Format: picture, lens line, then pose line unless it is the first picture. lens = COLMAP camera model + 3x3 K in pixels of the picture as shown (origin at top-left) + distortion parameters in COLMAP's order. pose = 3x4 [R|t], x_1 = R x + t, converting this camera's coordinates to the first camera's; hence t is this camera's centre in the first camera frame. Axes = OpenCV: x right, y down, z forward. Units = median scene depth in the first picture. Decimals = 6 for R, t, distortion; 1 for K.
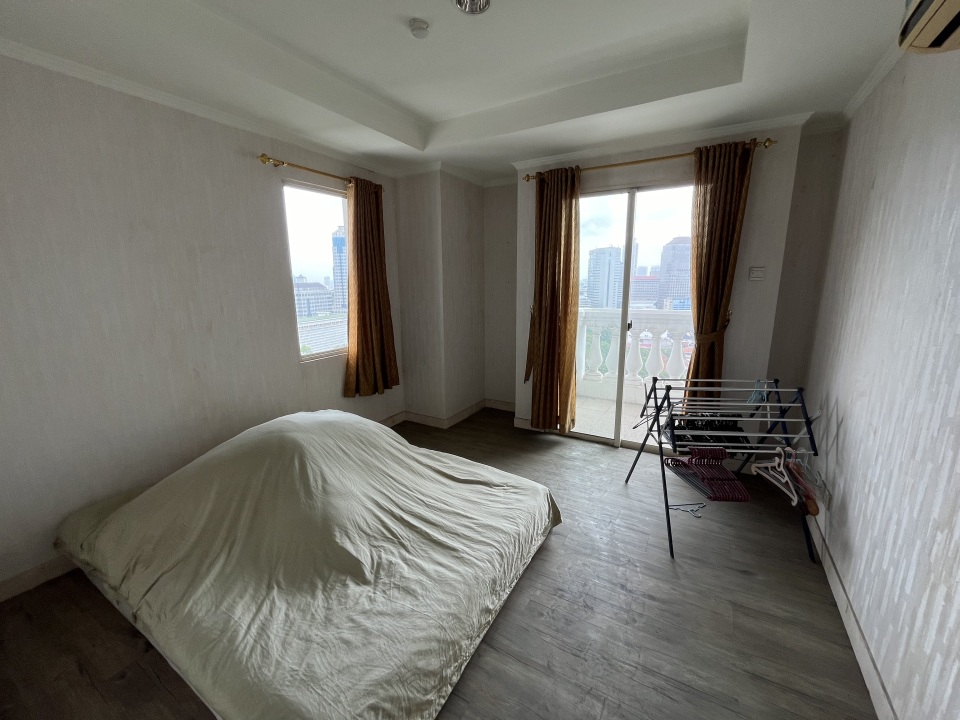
lens RADIAL K [[393.3, 0, 480.0], [0, 393.3, 360.0], [0, 0, 1]] dist [-0.001617, -0.000180]
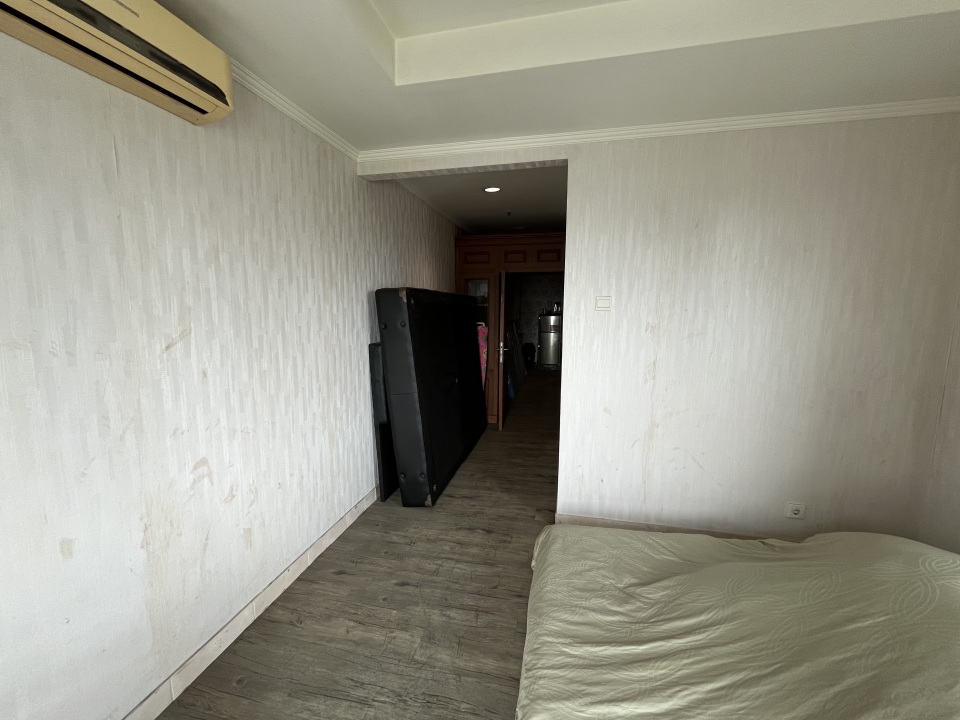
lens RADIAL K [[393.3, 0, 480.0], [0, 393.3, 360.0], [0, 0, 1]] dist [-0.001617, -0.000180]
pose [[-0.953013, 0.043860, -0.299736, 0.400903], [-0.057281, 0.945521, 0.320481, -0.355748], [0.297463, 0.322592, -0.898582, 1.687185]]
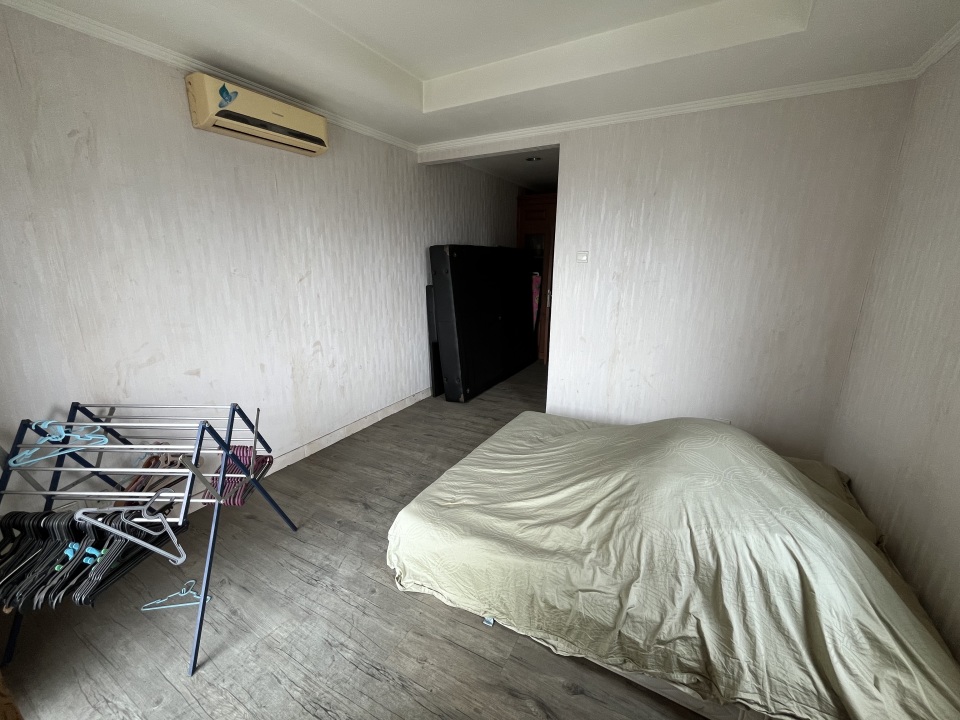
lens RADIAL K [[393.3, 0, 480.0], [0, 393.3, 360.0], [0, 0, 1]] dist [-0.001617, -0.000180]
pose [[-0.999802, 0.005884, -0.019025, 0.023638], [-0.003066, 0.898471, 0.439022, -0.516240], [0.019676, 0.438993, -0.898275, 2.450394]]
